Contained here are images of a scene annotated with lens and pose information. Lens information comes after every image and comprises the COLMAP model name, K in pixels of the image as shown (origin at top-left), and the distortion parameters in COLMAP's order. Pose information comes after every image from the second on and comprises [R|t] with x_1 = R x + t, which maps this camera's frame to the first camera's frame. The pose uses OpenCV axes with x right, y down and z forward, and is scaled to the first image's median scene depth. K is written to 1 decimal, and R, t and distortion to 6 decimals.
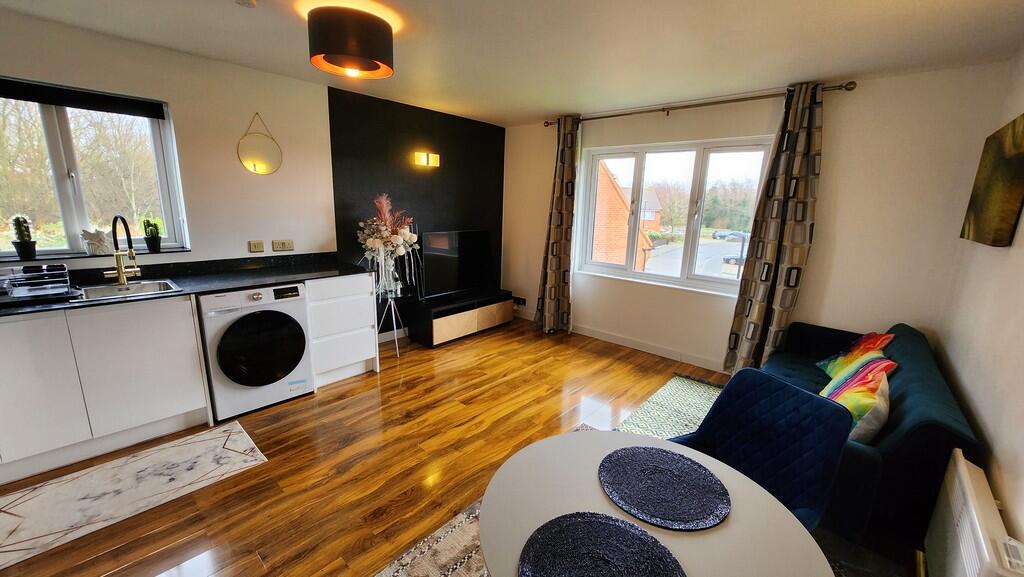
lens RADIAL K [[400.8, 0, 510.4], [0, 400.8, 289.6], [0, 0, 1]] dist [-0.002130, -0.000143]
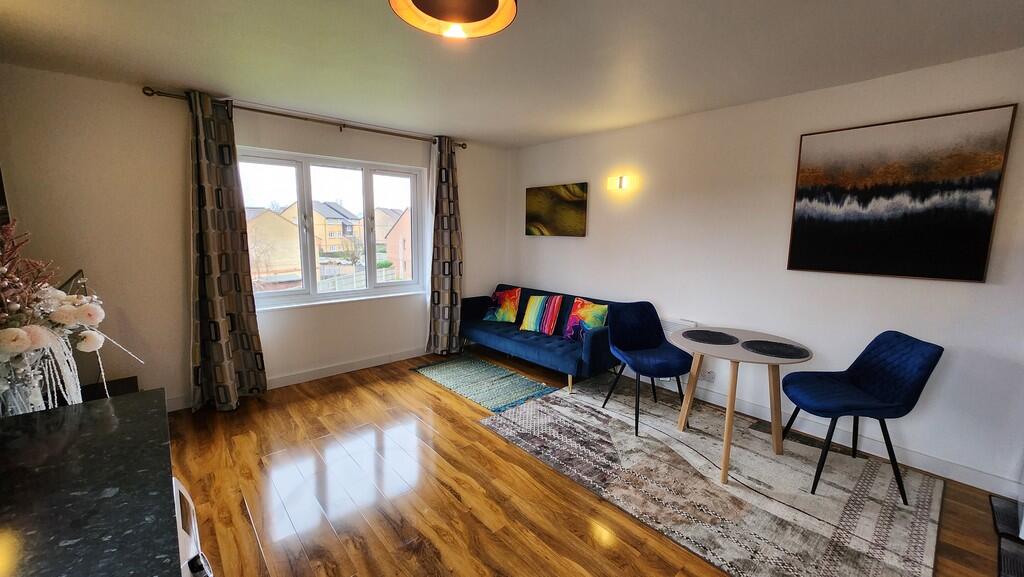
lens RADIAL K [[400.8, 0, 510.4], [0, 400.8, 289.6], [0, 0, 1]] dist [-0.002130, -0.000143]
pose [[0.116918, -0.182040, 0.976315, -0.678996], [0.205579, 0.966202, 0.155536, -0.137811], [-0.971631, 0.182525, 0.150390, 0.575263]]
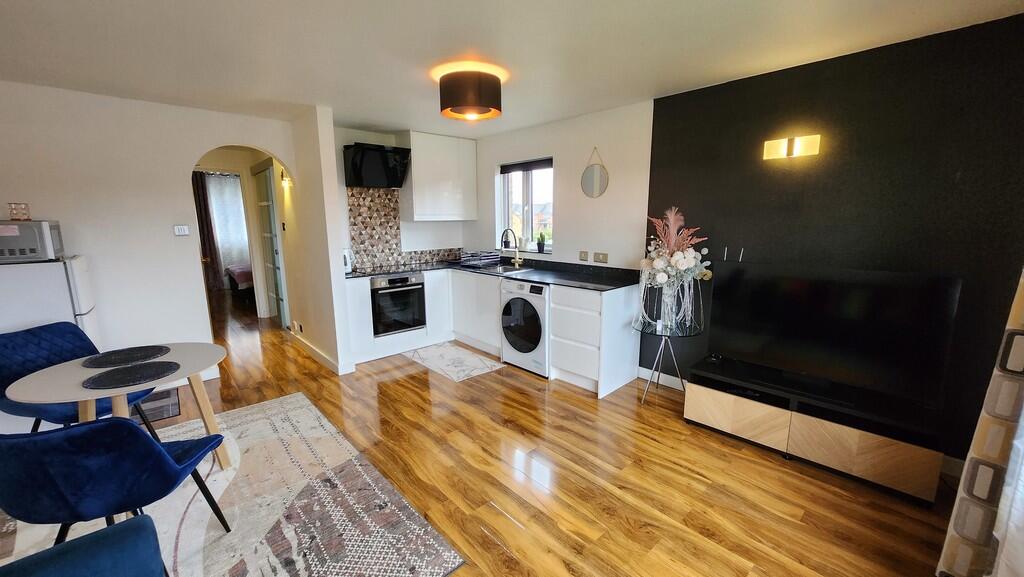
lens RADIAL K [[399.3, 0, 513.9], [0, 399.3, 302.6], [0, 0, 1]] dist [-0.002161, -0.000139]
pose [[-0.091243, 0.179596, -0.979500, 0.598148], [-0.210061, 0.957999, 0.195222, -0.158946], [0.973421, 0.223568, -0.049684, 0.851628]]
